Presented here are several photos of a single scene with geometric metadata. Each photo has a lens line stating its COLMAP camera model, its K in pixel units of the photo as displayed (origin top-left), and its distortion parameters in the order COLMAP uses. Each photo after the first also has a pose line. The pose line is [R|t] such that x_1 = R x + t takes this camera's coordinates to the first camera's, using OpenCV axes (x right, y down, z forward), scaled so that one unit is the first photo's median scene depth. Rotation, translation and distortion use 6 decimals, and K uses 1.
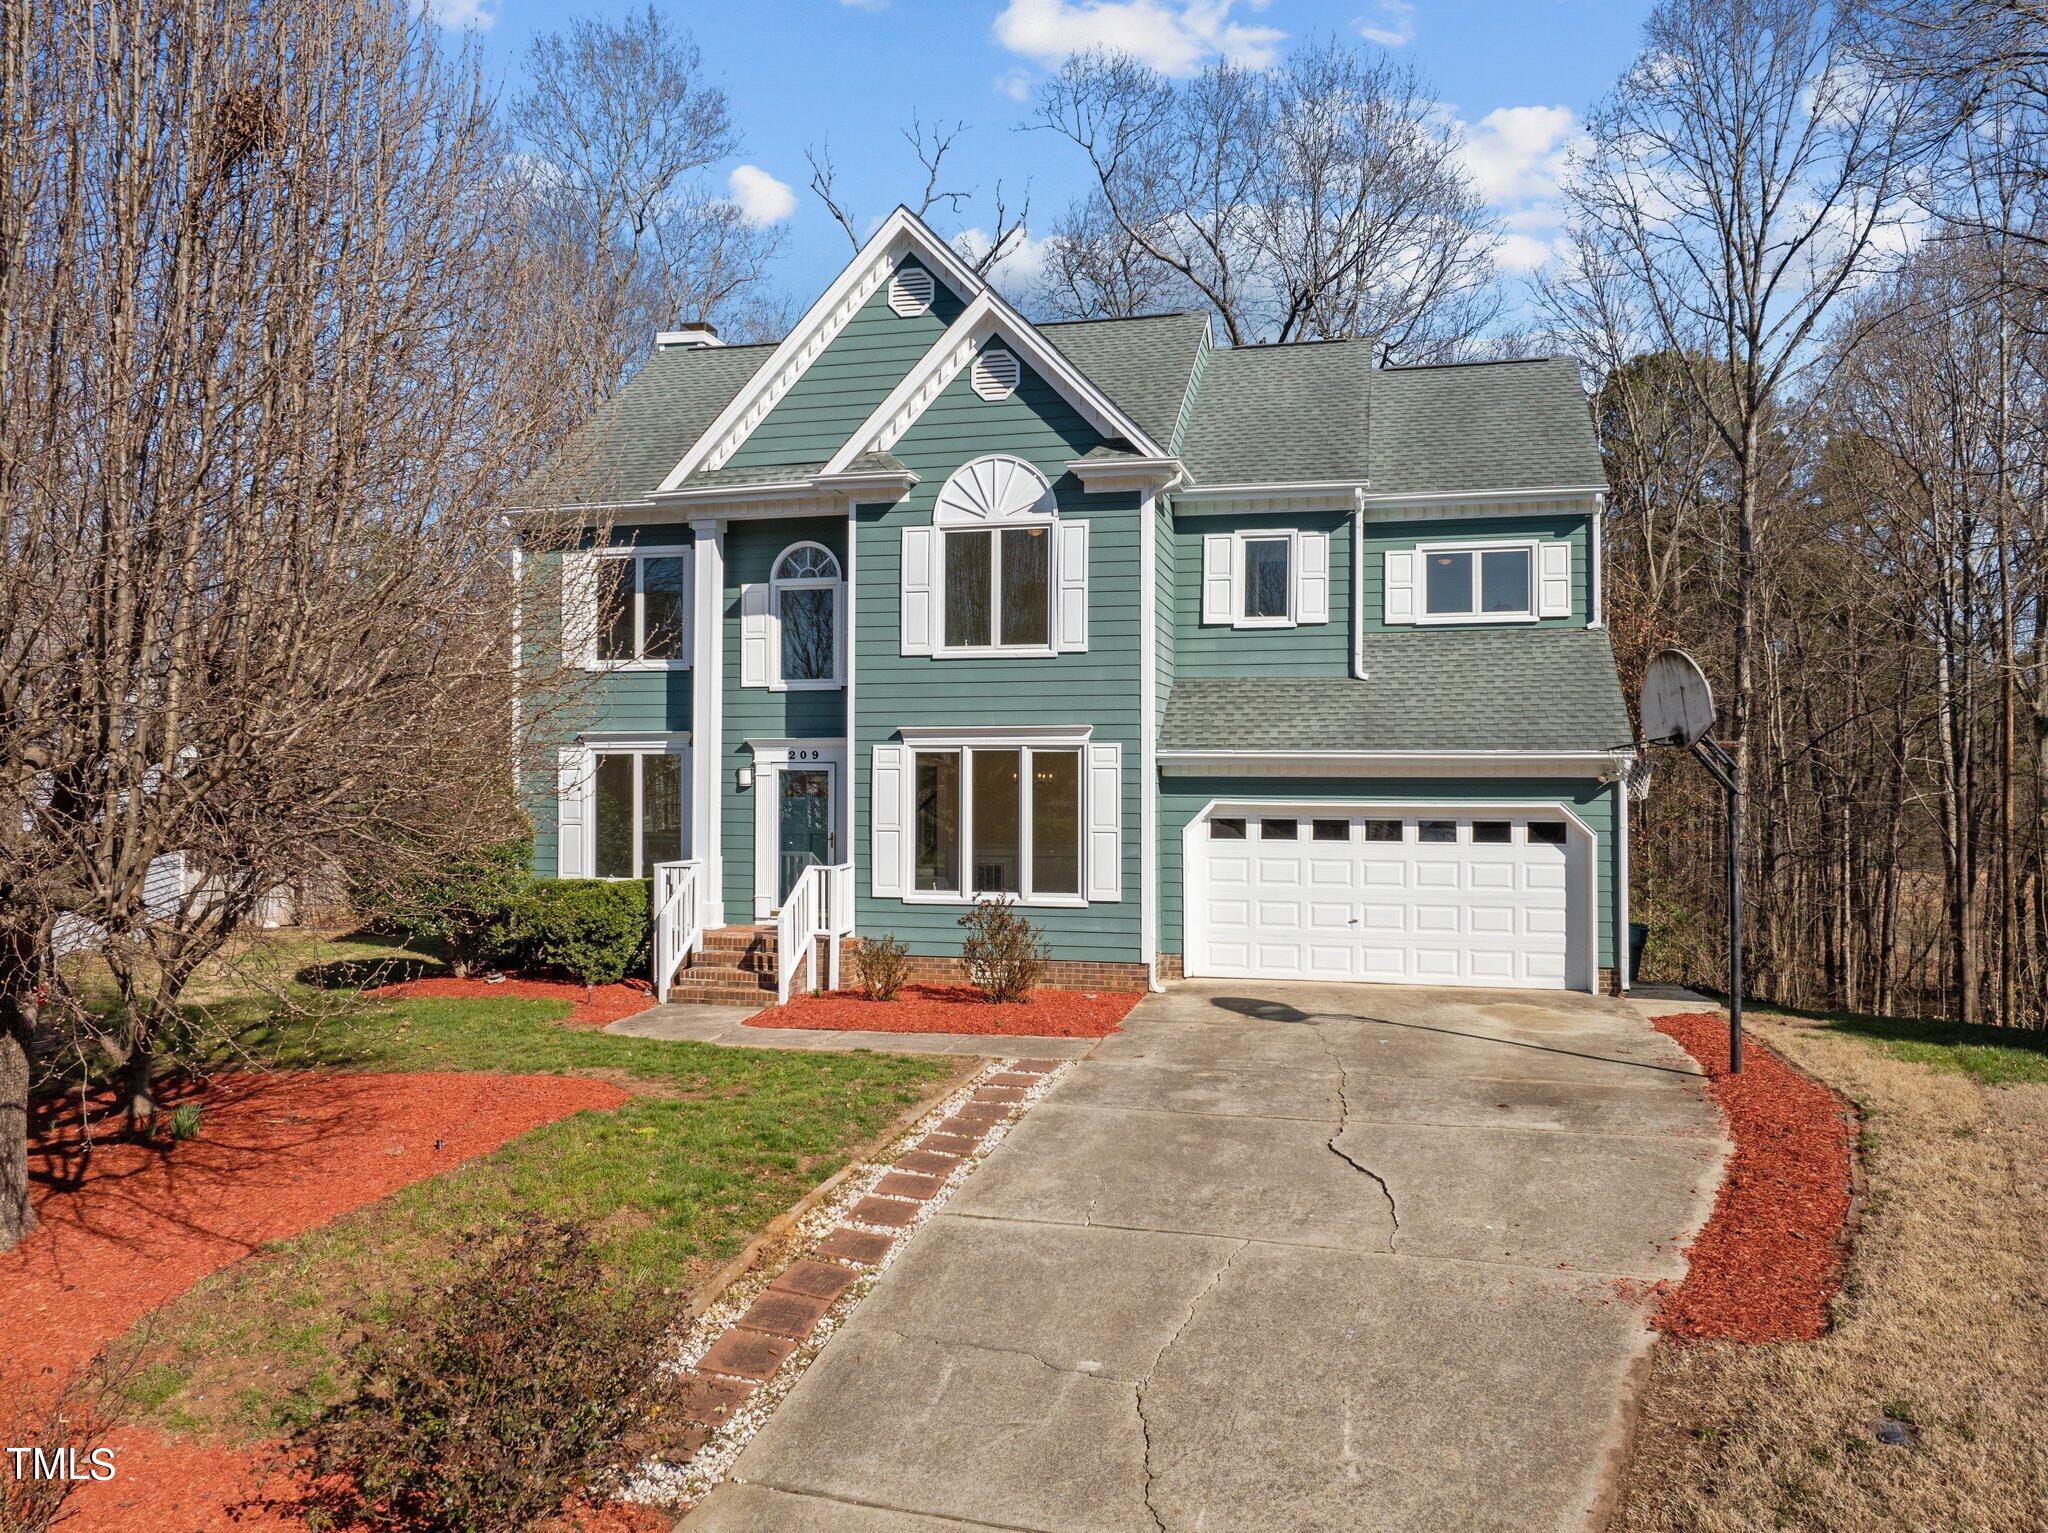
lens RADIAL K [[1446.1, 0, 1031.6], [0, 1446.1, 762.2], [0, 0, 1]] dist [-0.030700, -0.010140]
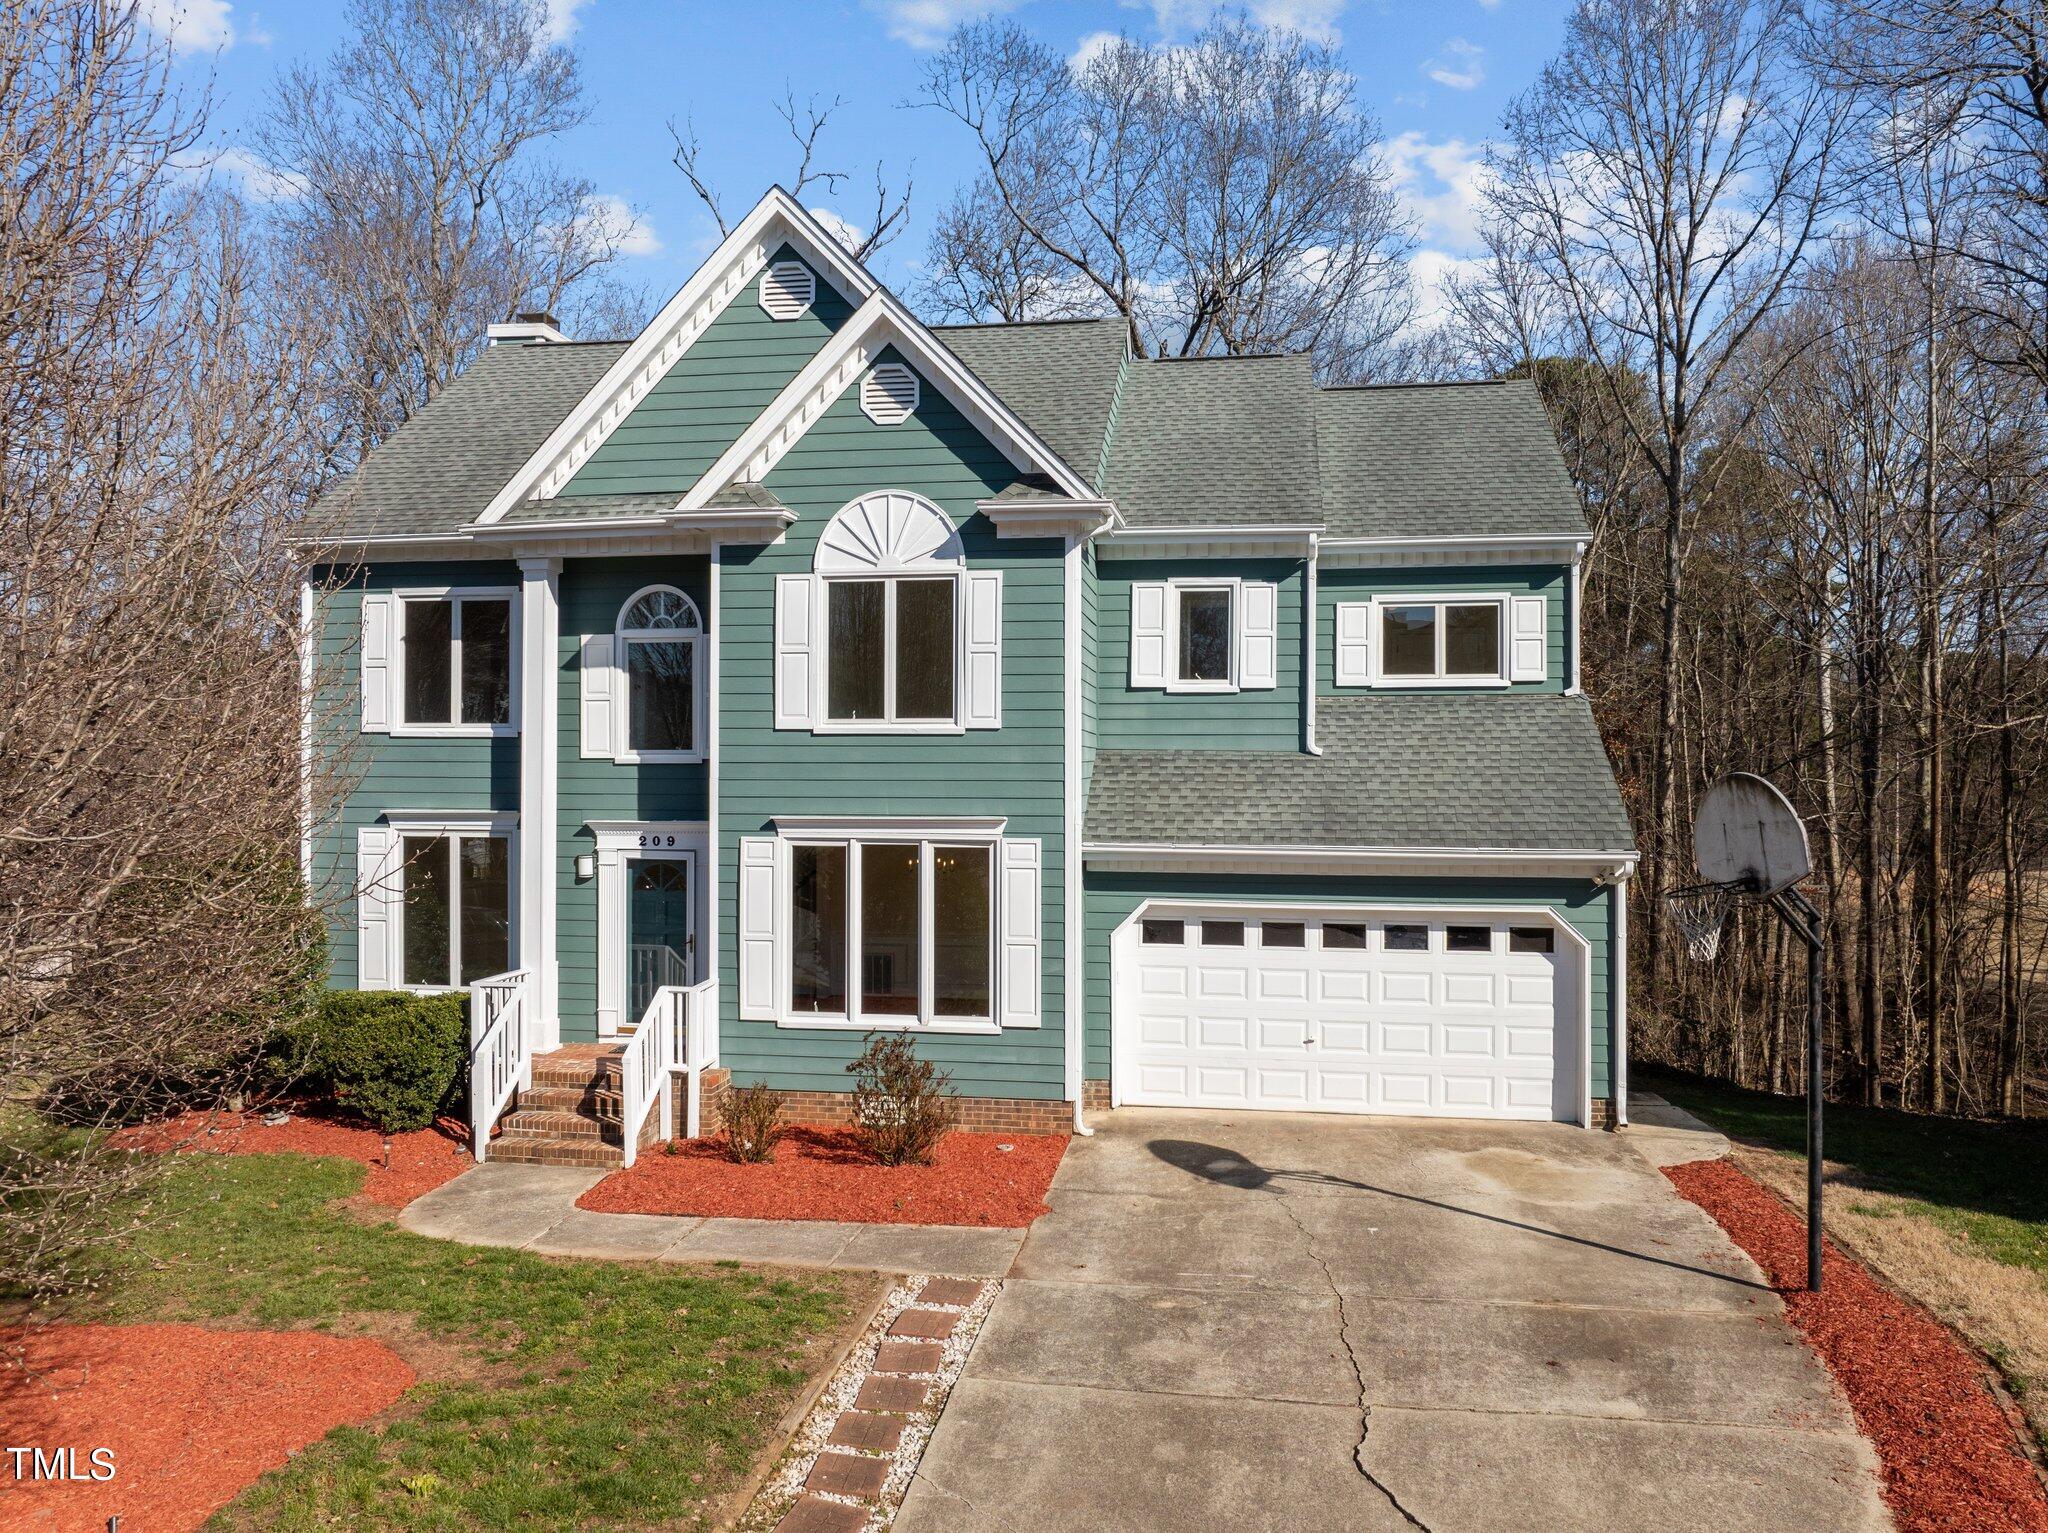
lens RADIAL K [[1448.4, 0, 1031.3], [0, 1448.4, 764.1], [0, 0, 1]] dist [-0.032539, -0.009115]
pose [[0.996114, 0.000002, 0.088078, -0.016498], [-0.000844, 0.999954, 0.009523, -0.060674], [-0.088074, -0.009560, 0.996068, 0.155976]]
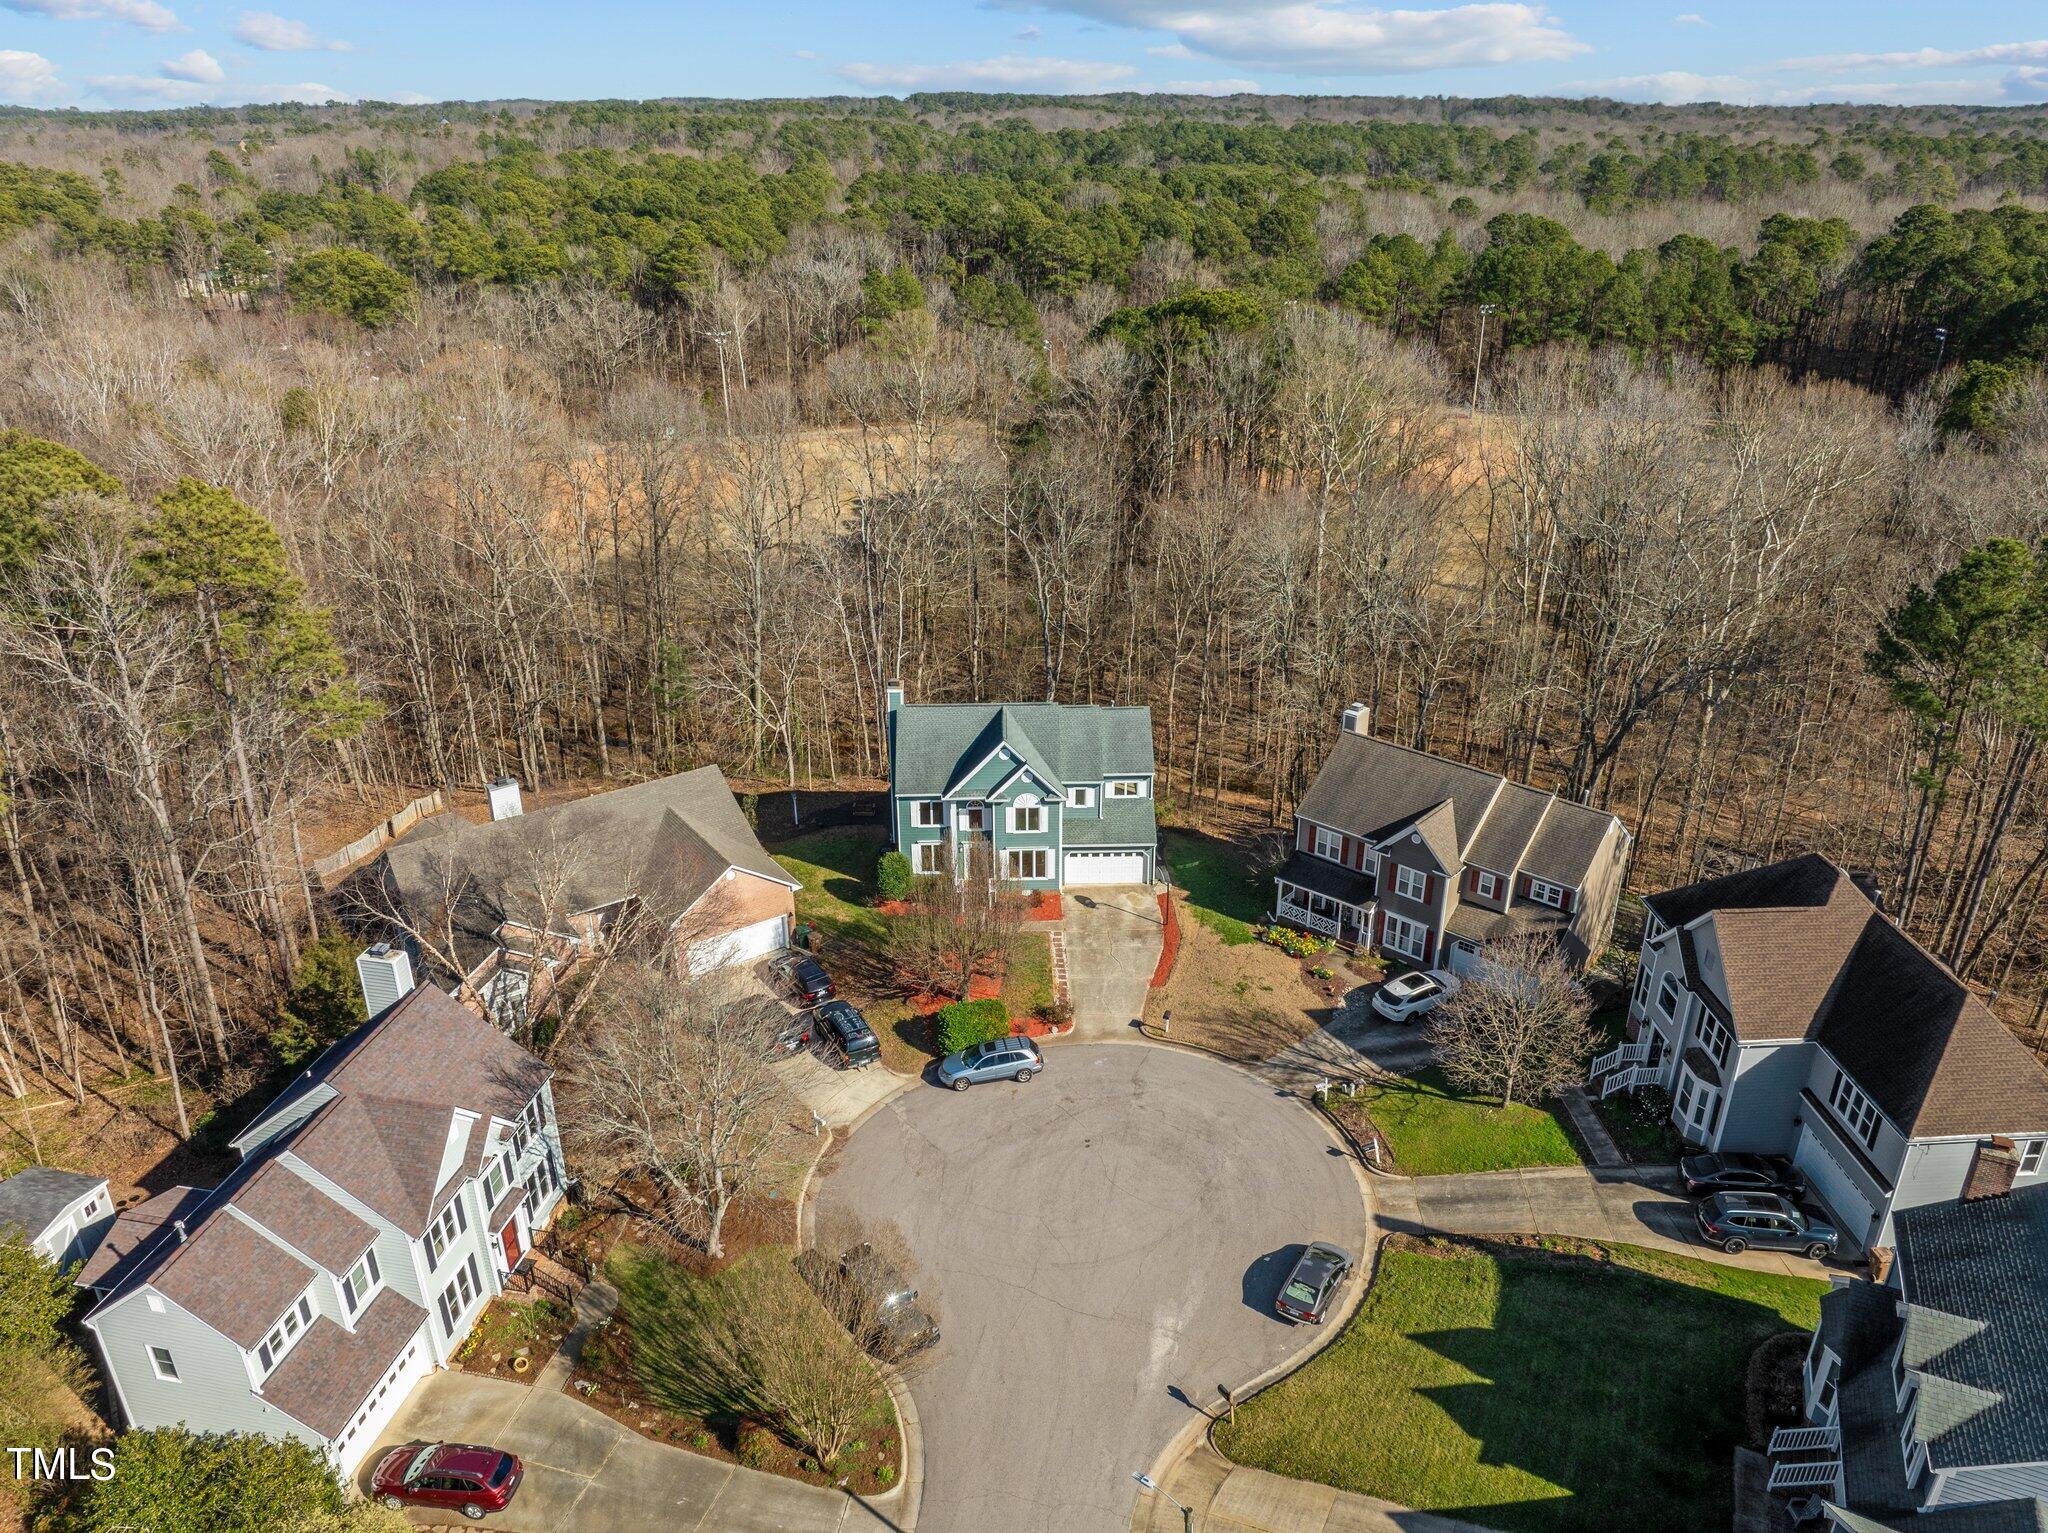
lens RADIAL K [[1427.2, 0, 1017.6], [0, 1427.2, 763.5], [0, 0, 1]] dist [0.006086, -0.000854]
pose [[0.963216, -0.117389, 0.241735, -1.086999], [0.004379, 0.906283, 0.422649, -2.115751], [-0.268694, -0.406044, 0.873460, -2.769568]]
